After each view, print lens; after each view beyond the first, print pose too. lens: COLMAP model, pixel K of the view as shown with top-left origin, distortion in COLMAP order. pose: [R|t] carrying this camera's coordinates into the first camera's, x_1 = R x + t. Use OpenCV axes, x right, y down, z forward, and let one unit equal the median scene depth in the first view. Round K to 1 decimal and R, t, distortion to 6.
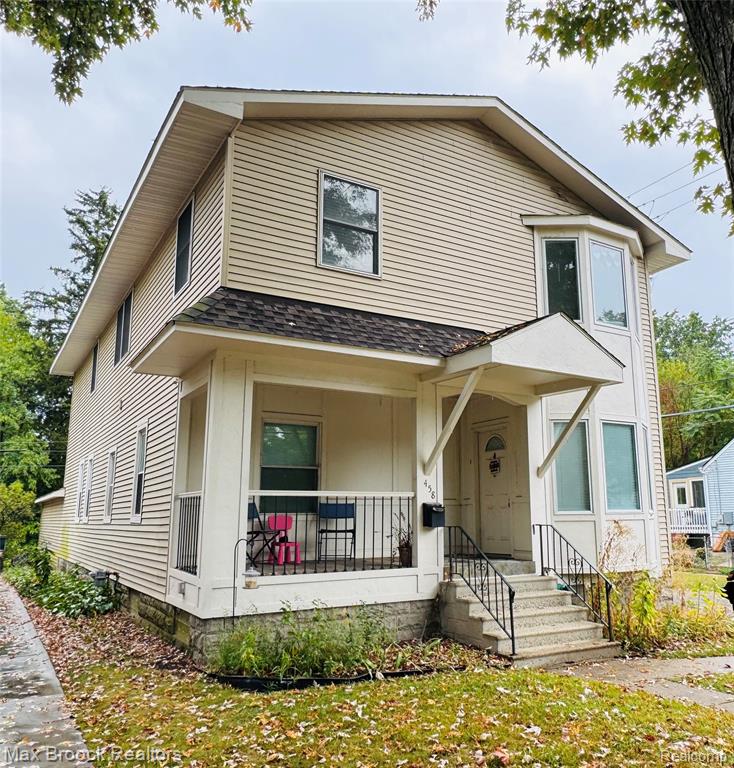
lens RADIAL K [[653.6, 0, 367.0], [0, 653.6, 384.0], [0, 0, 1]] dist [-0.008192, -0.001958]
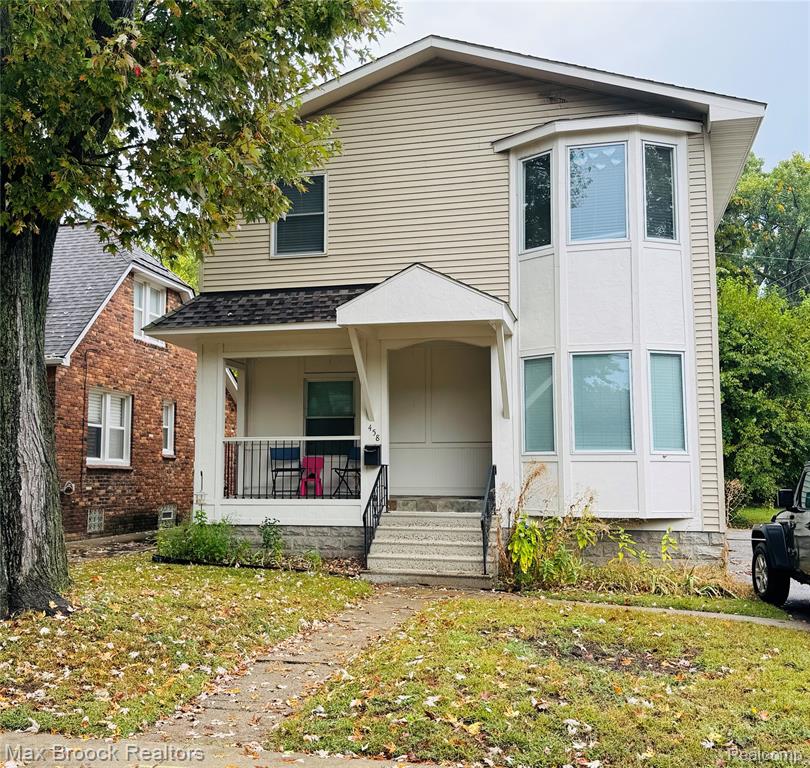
lens RADIAL K [[860.2, 0, 405.0], [0, 860.2, 384.0], [0, 0, 1]] dist [0.007962, 0.001702]
pose [[0.714859, -0.065099, -0.696231, 1.042929], [0.137823, 0.989243, 0.049015, 0.008798], [0.685551, -0.130995, 0.716142, -0.024915]]
